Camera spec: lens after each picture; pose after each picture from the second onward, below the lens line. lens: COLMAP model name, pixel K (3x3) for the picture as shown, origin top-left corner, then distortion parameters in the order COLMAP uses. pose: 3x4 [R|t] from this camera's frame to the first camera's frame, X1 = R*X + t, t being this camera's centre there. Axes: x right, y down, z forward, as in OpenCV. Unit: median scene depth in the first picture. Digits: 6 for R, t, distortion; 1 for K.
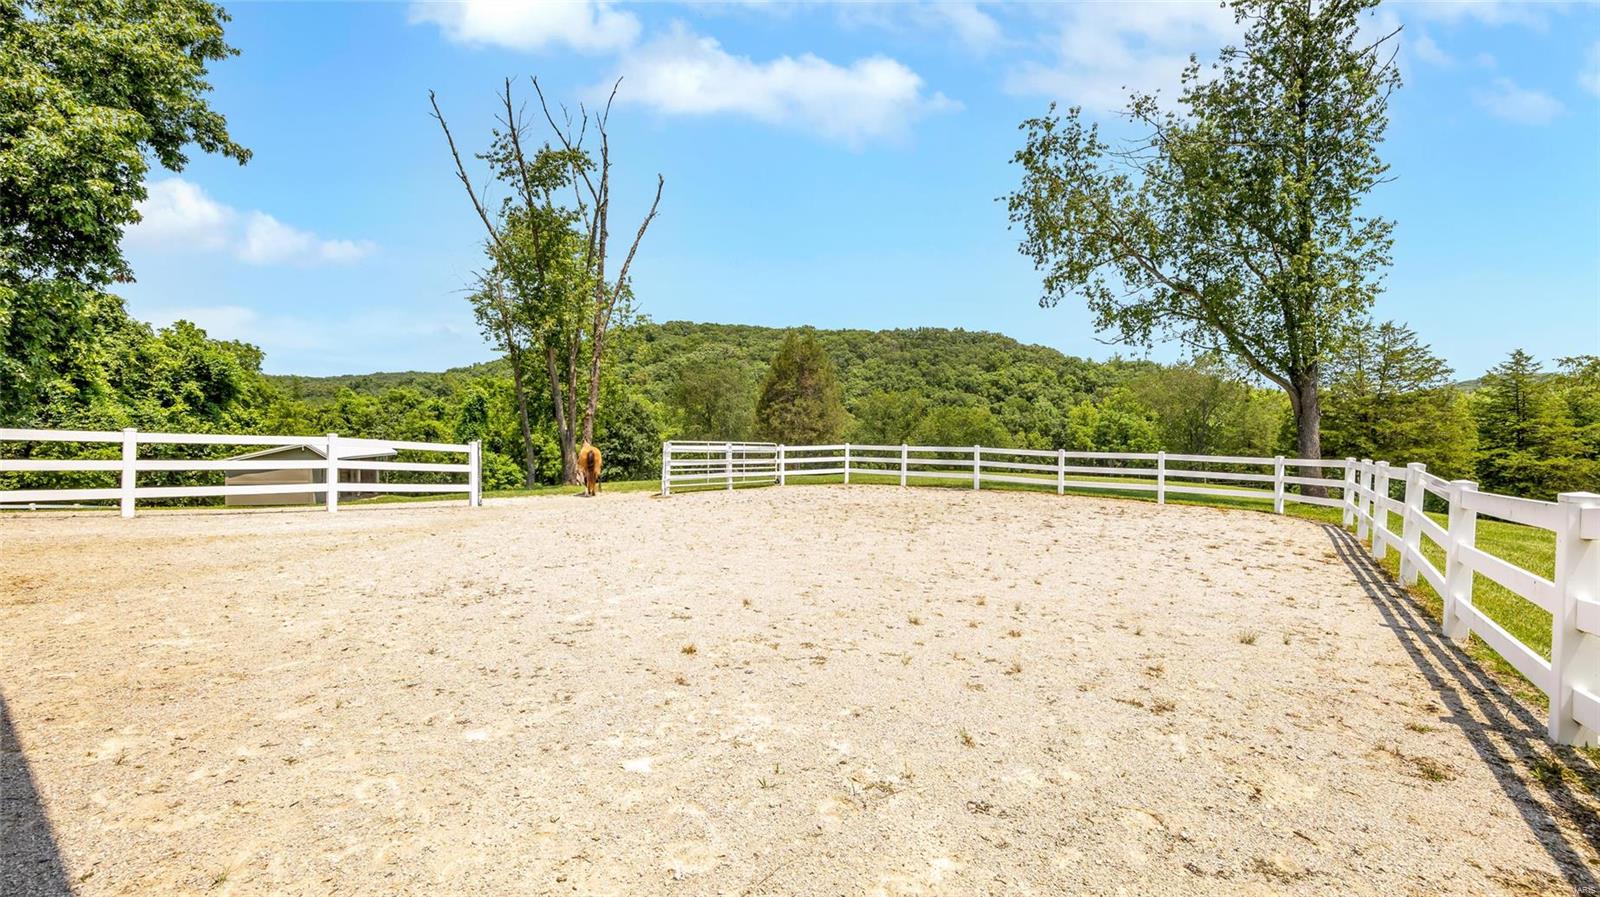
lens RADIAL K [[658.1, 0, 809.6], [0, 658.1, 454.7], [0, 0, 1]] dist [0.004161, 0.000104]
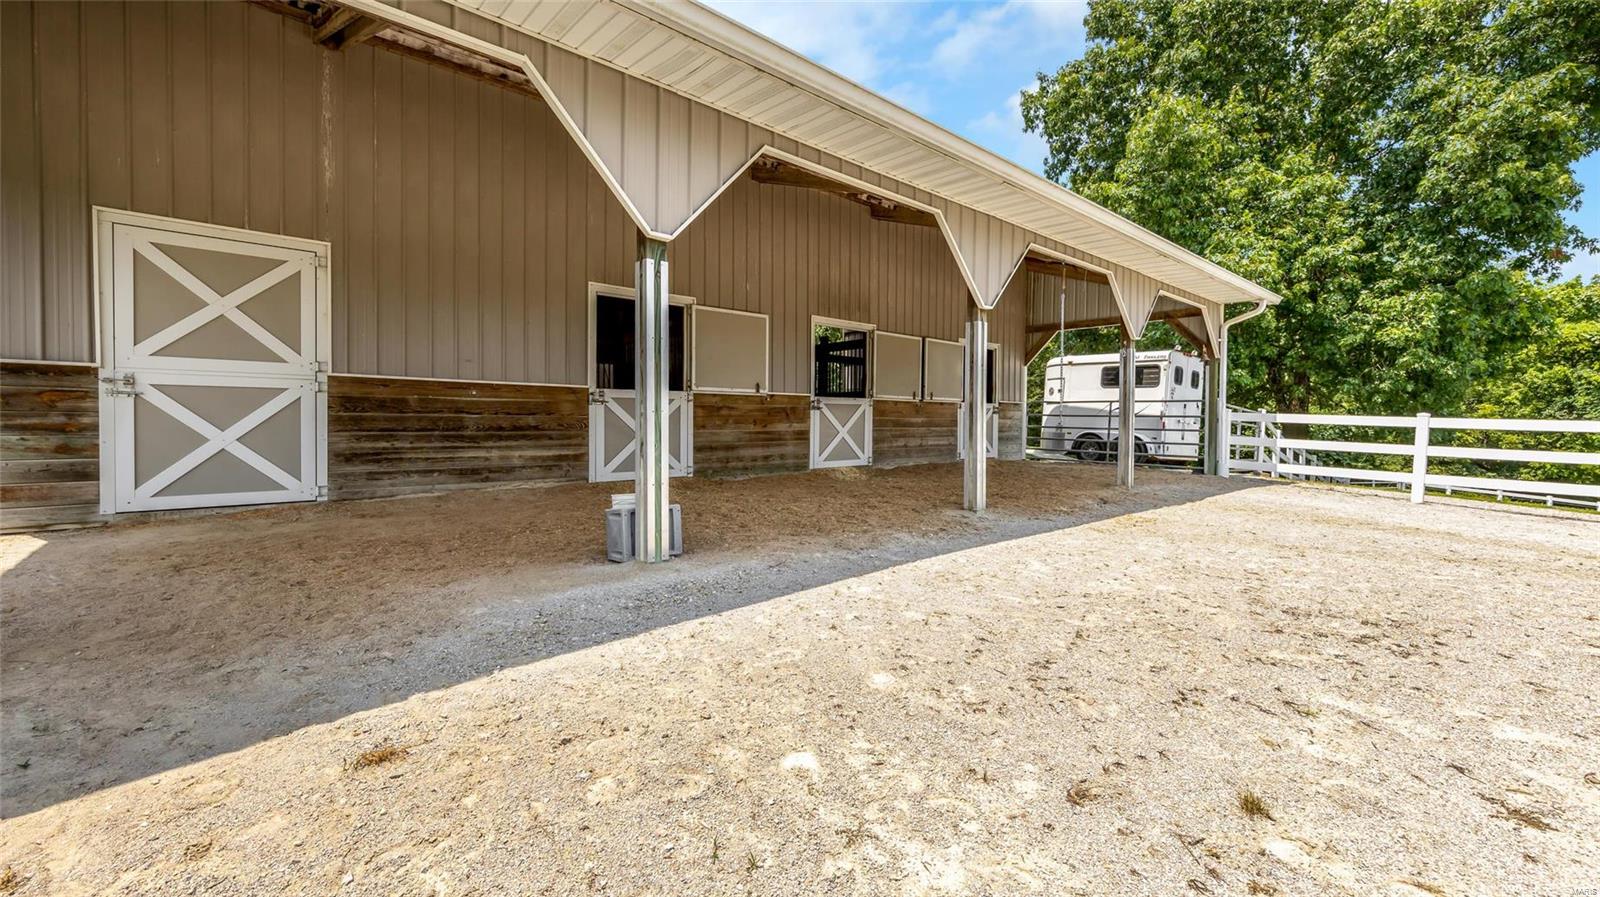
lens RADIAL K [[658.1, 0, 802.0], [0, 658.1, 434.4], [0, 0, 1]] dist [0.004161, 0.000104]
pose [[-0.215482, 0.010162, -0.976455, 0.403798], [-0.033477, 0.999281, 0.017787, 0.012646], [0.975934, 0.036521, -0.214987, 0.787312]]
